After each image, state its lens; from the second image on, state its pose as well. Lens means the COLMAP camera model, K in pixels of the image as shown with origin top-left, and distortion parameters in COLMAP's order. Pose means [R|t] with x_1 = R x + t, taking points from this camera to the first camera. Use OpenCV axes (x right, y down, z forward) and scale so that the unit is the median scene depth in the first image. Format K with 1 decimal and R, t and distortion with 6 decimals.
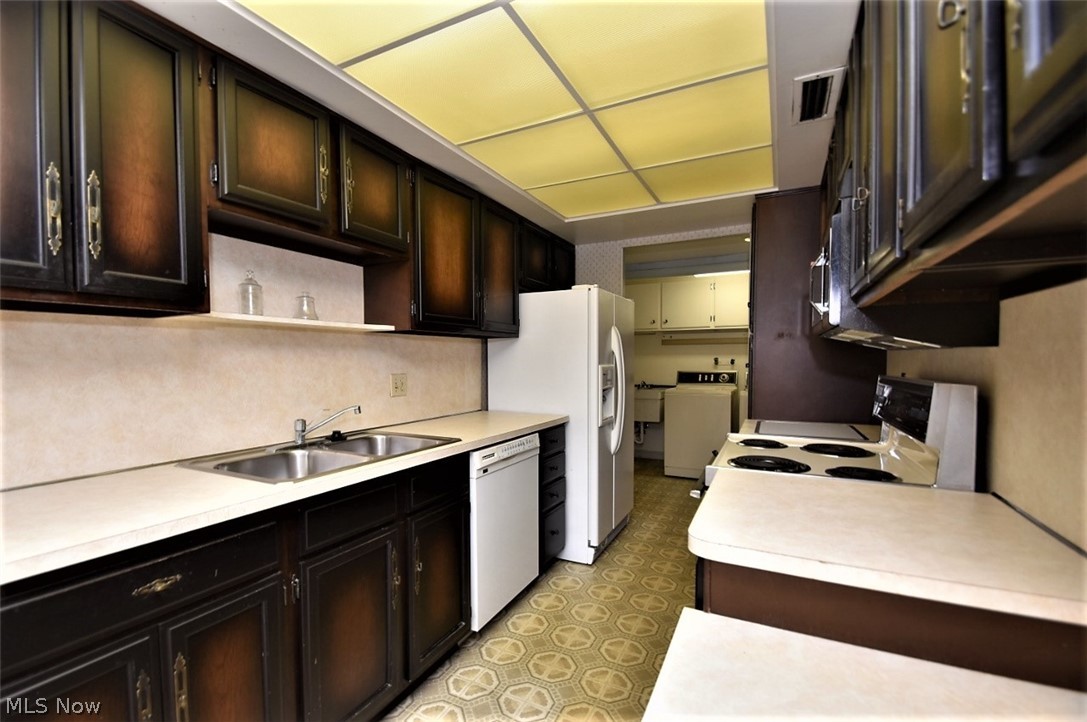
lens RADIAL K [[476.9, 0, 523.4], [0, 476.9, 375.3], [0, 0, 1]] dist [0.027629, -0.022528]
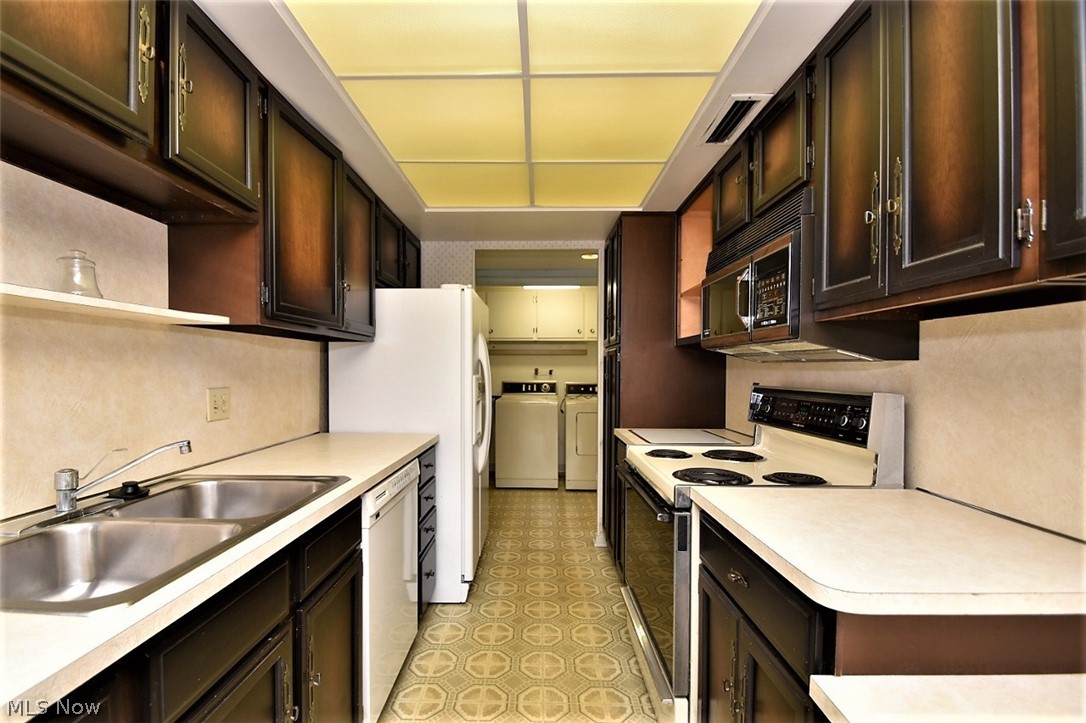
lens RADIAL K [[476.4, 0, 523.0], [0, 476.4, 375.8], [0, 0, 1]] dist [0.027629, -0.022528]
pose [[0.896764, 0.000828, 0.442509, -0.183409], [0.007864, 0.999811, -0.017806, -0.004659], [-0.442440, 0.019448, 0.896587, 0.191273]]
